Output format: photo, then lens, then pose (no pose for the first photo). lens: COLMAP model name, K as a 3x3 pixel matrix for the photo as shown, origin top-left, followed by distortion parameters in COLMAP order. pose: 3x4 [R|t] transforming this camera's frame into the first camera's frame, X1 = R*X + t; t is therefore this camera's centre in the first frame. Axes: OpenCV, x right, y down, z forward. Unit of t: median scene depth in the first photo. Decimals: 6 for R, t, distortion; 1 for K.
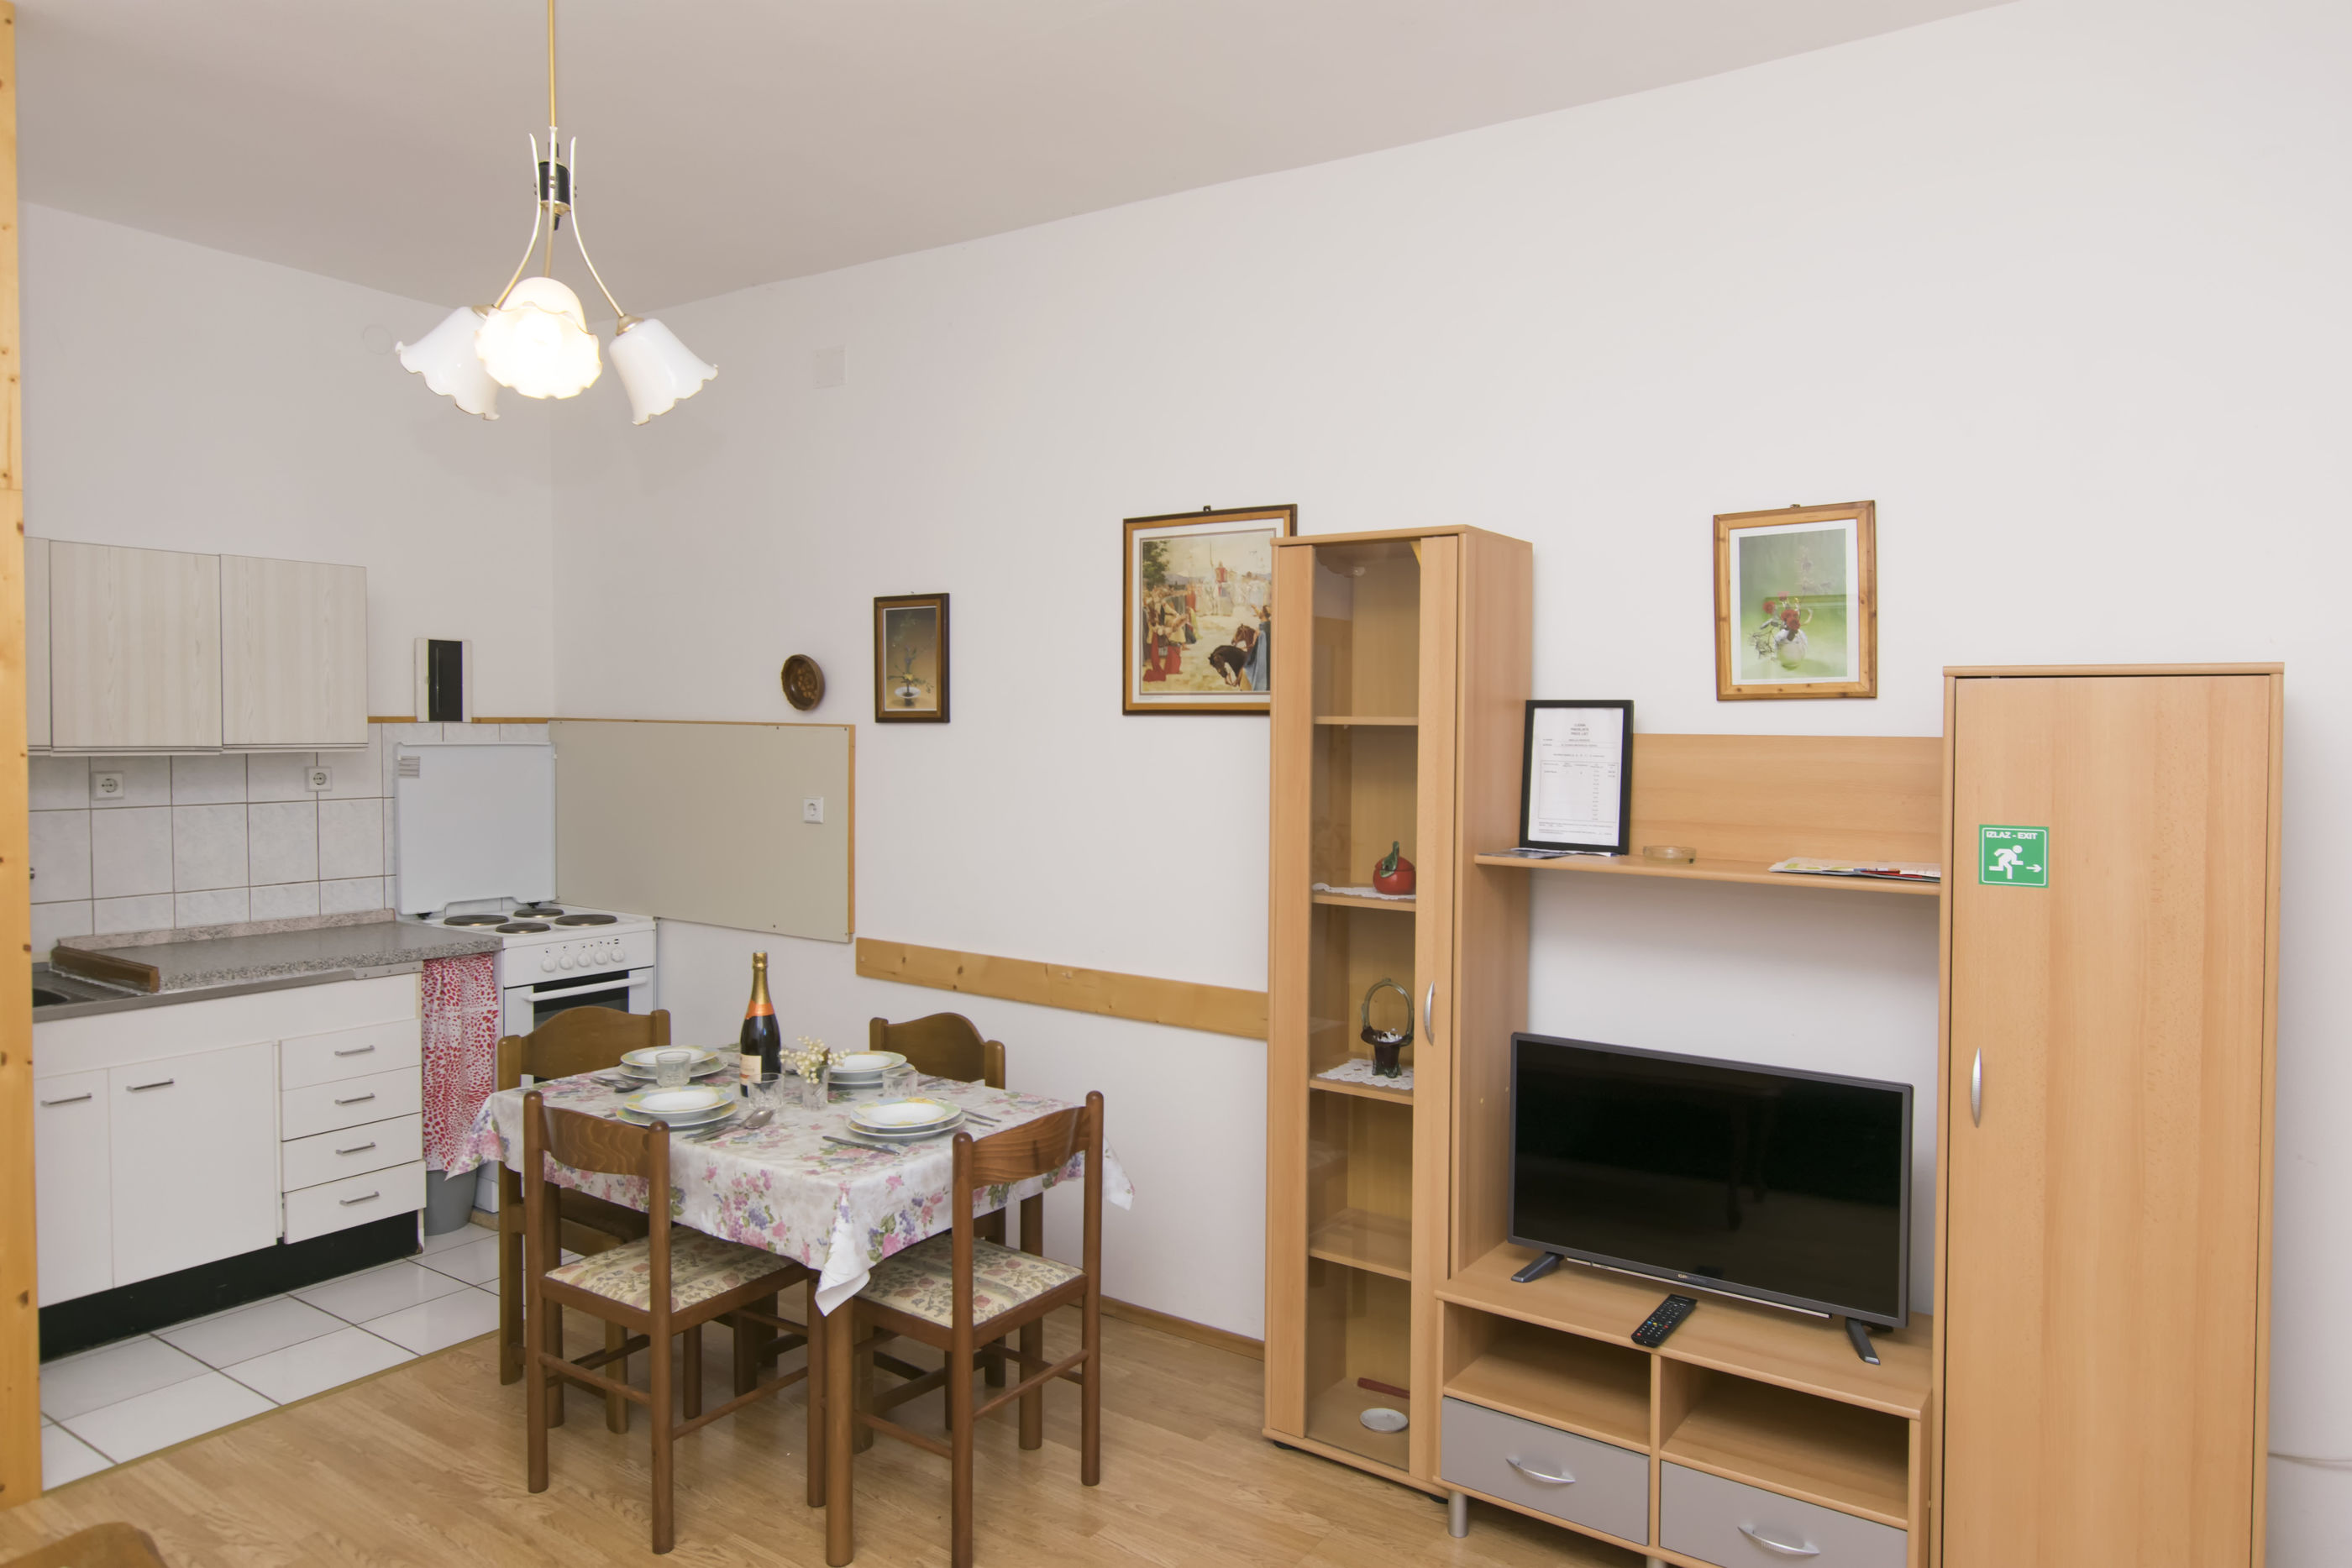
lens RADIAL K [[1610.8, 0, 1056.1], [0, 1610.8, 713.6], [0, 0, 1]] dist [-0.004051, -0.002060]
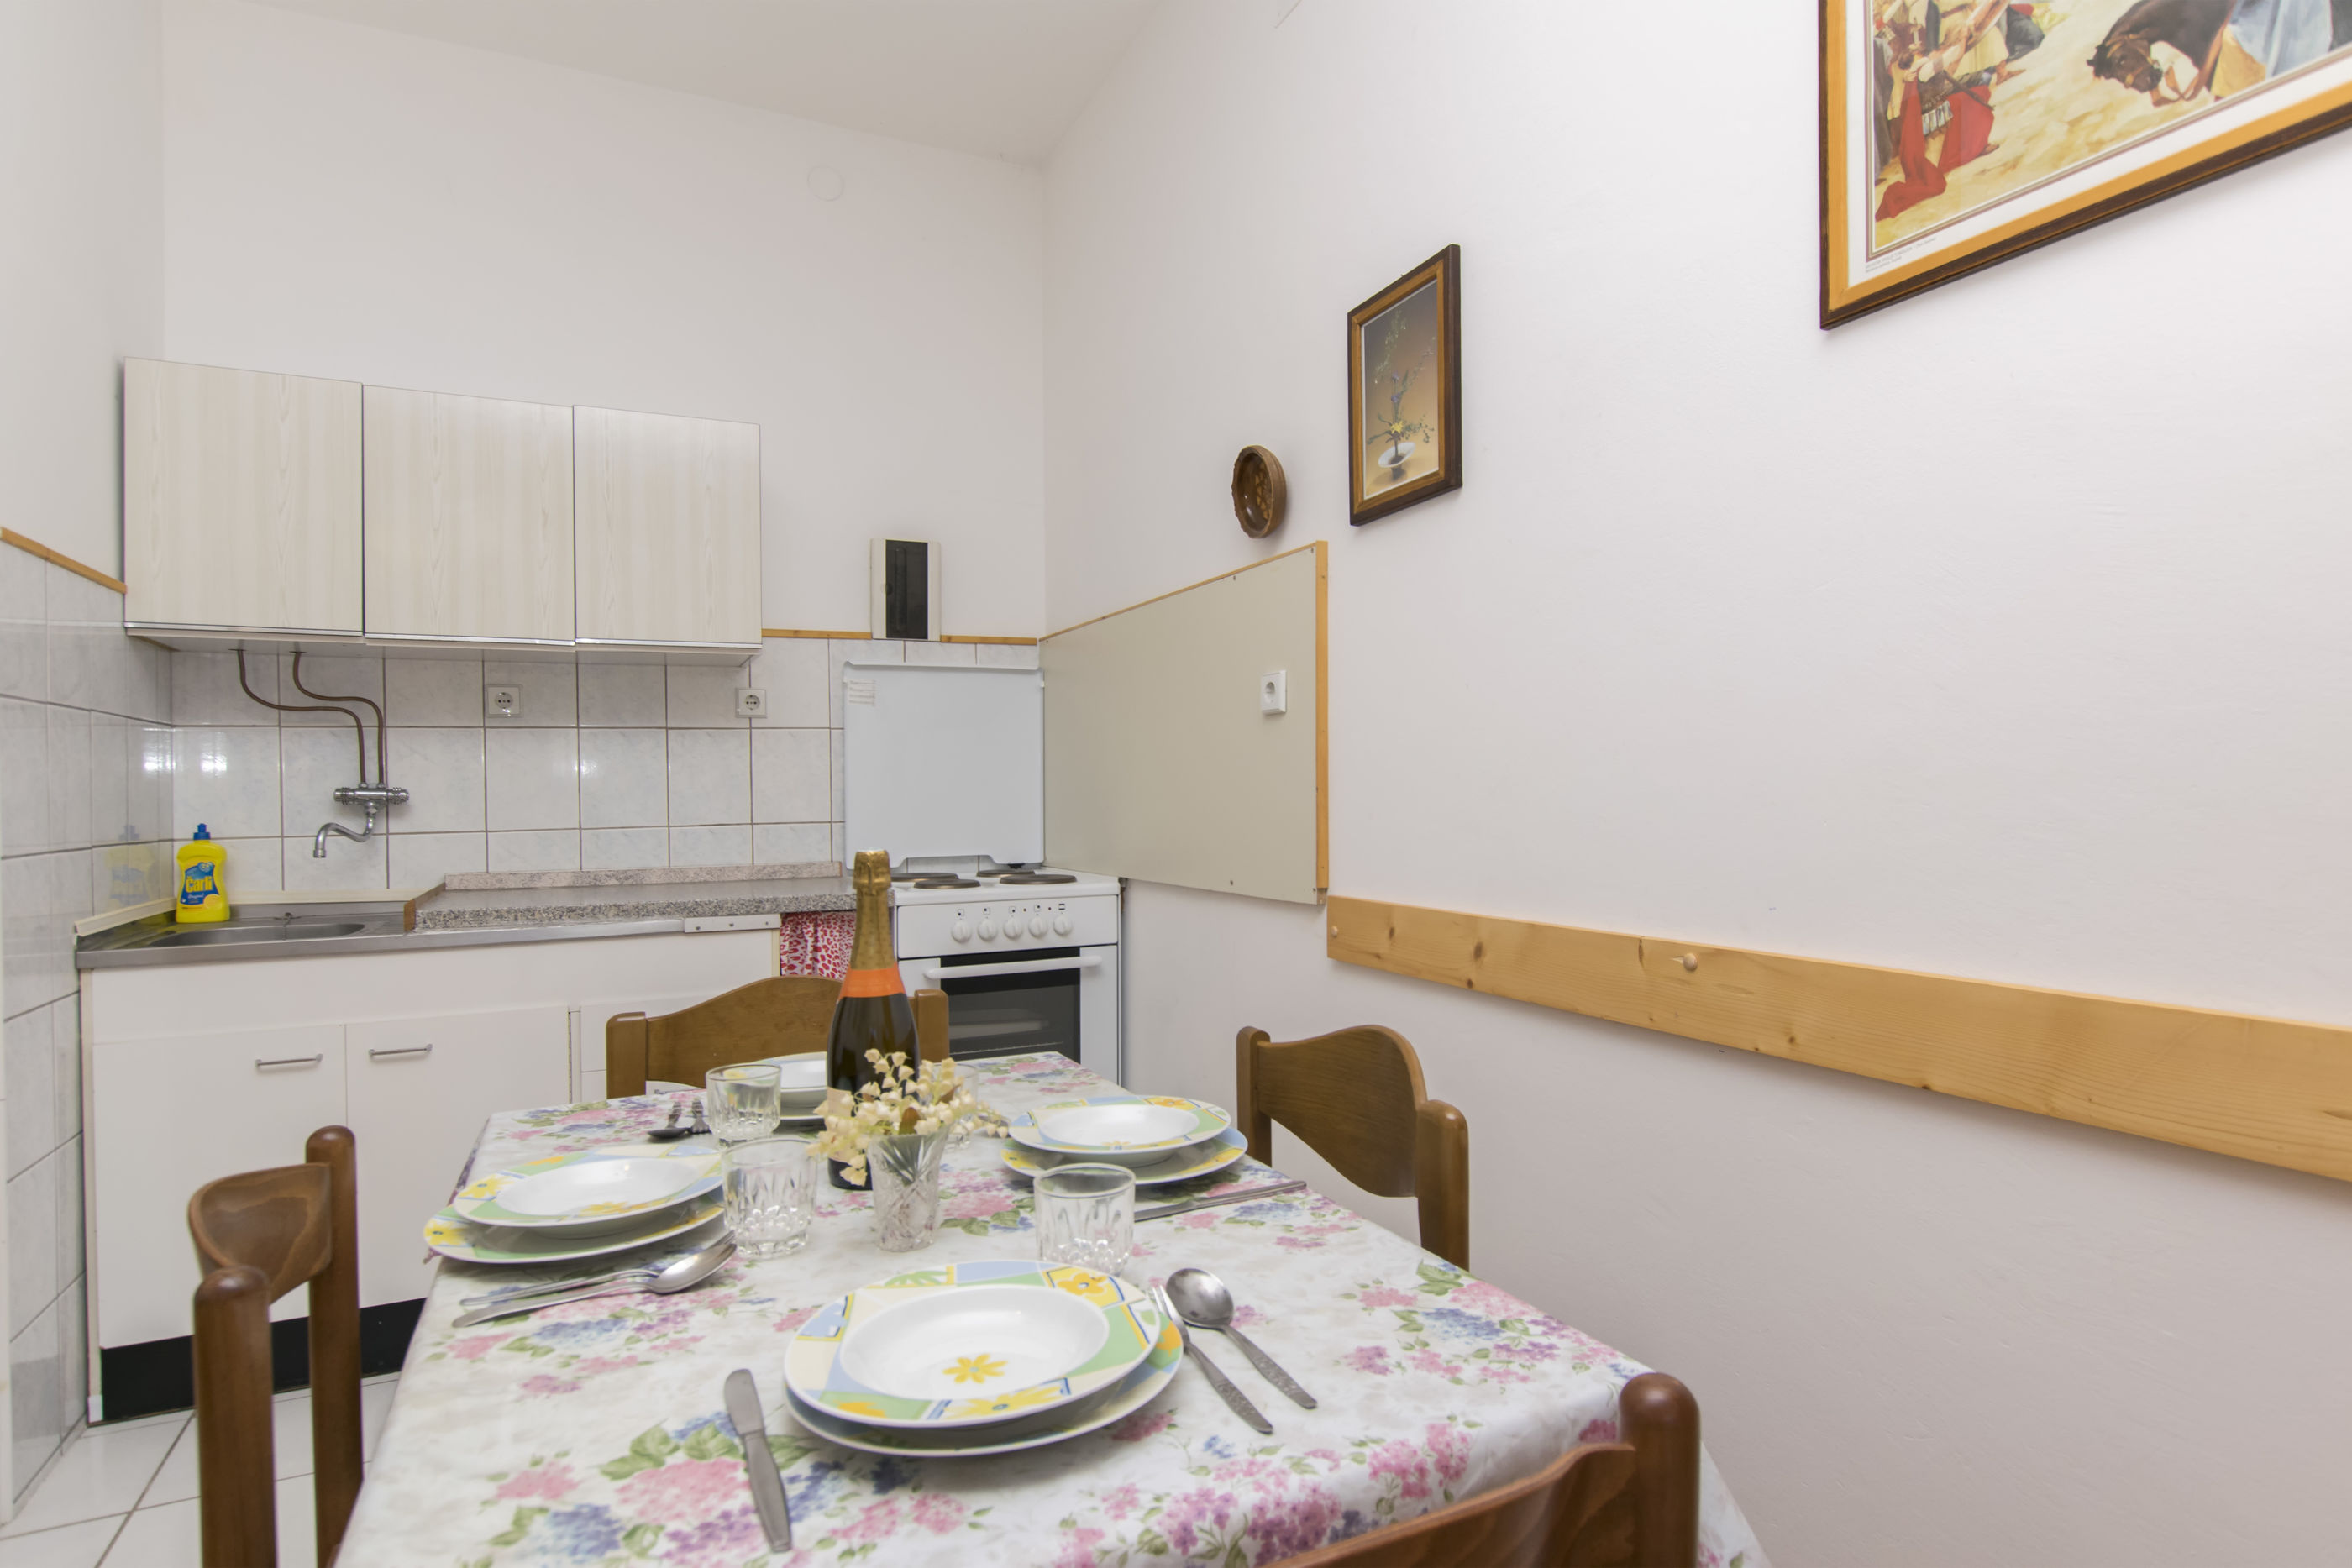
lens RADIAL K [[1207.9, 0, 1192.9], [0, 1207.9, 824.0], [0, 0, 1]] dist [-0.011587, -0.000489]
pose [[0.895653, -0.005453, -0.444720, 0.029729], [0.011746, 0.999866, 0.011396, 0.107013], [0.444598, -0.015431, 0.895597, 0.580183]]
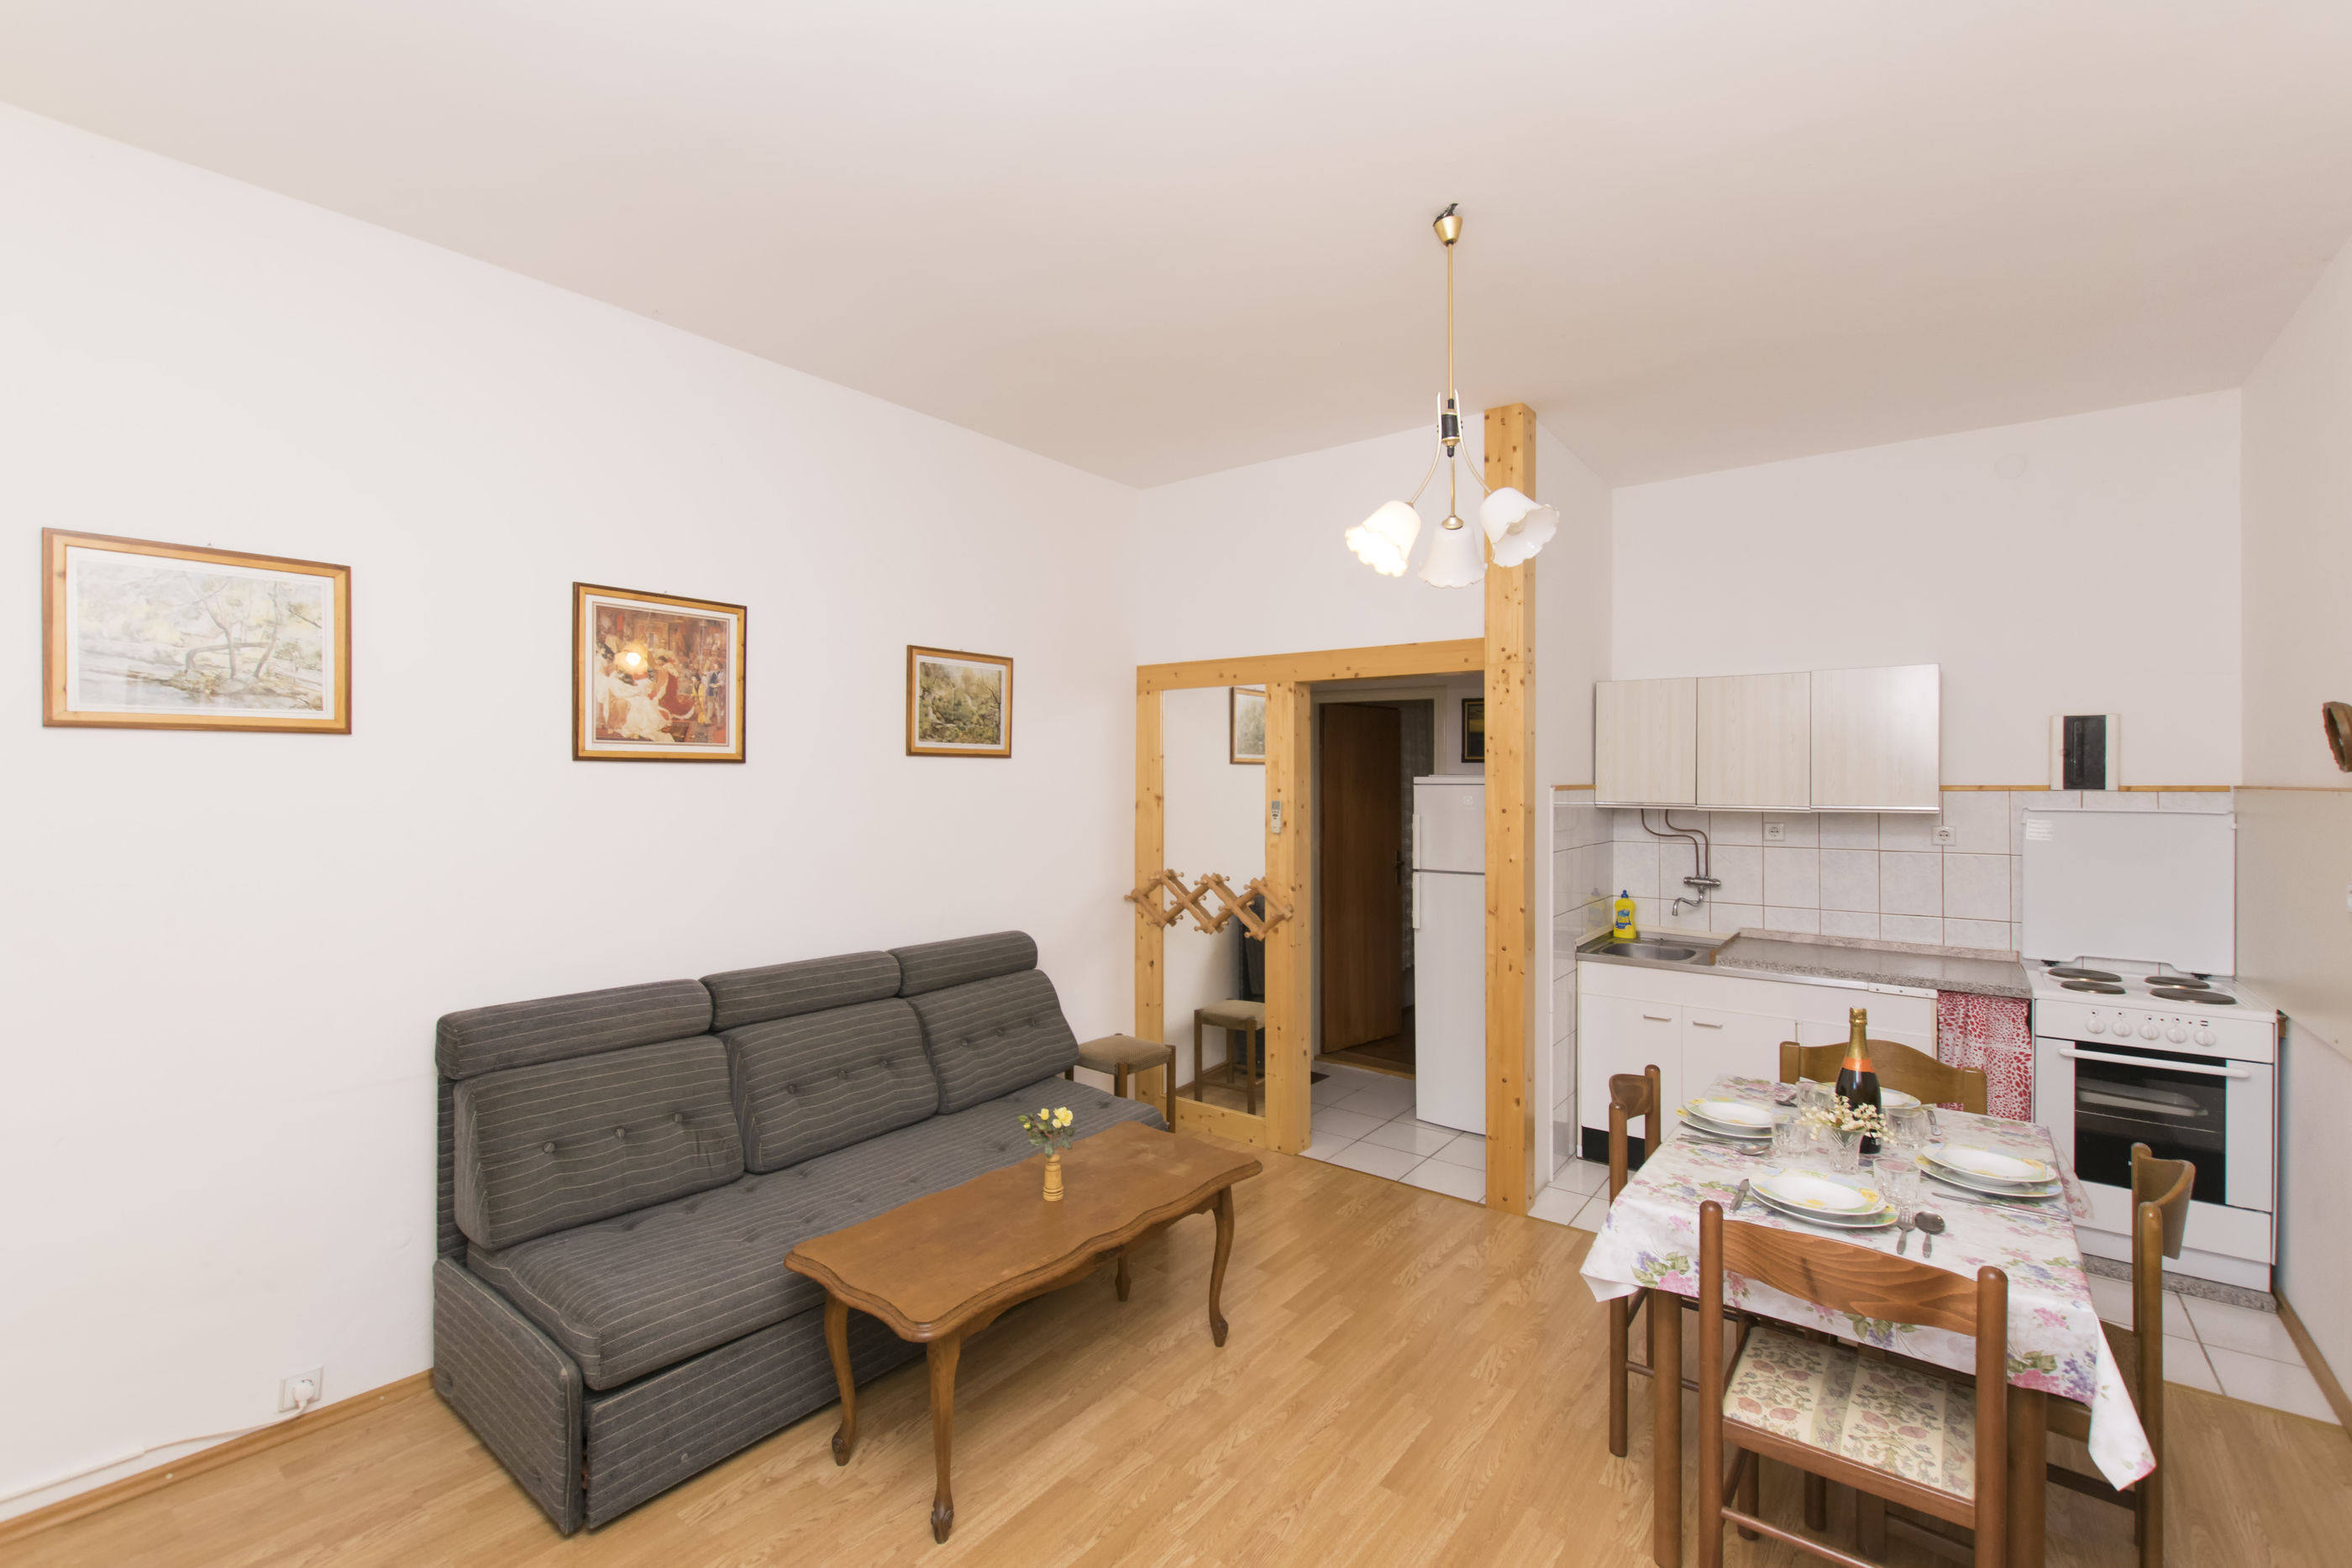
lens RADIAL K [[998.1, 0, 1169.4], [0, 998.1, 778.2], [0, 0, 1]] dist [0.013585, 0.000241]
pose [[-0.017896, -0.015522, -0.999719, 0.359451], [-0.004089, 0.999872, -0.015451, 0.011362], [0.999832, 0.003811, -0.017957, 0.446023]]
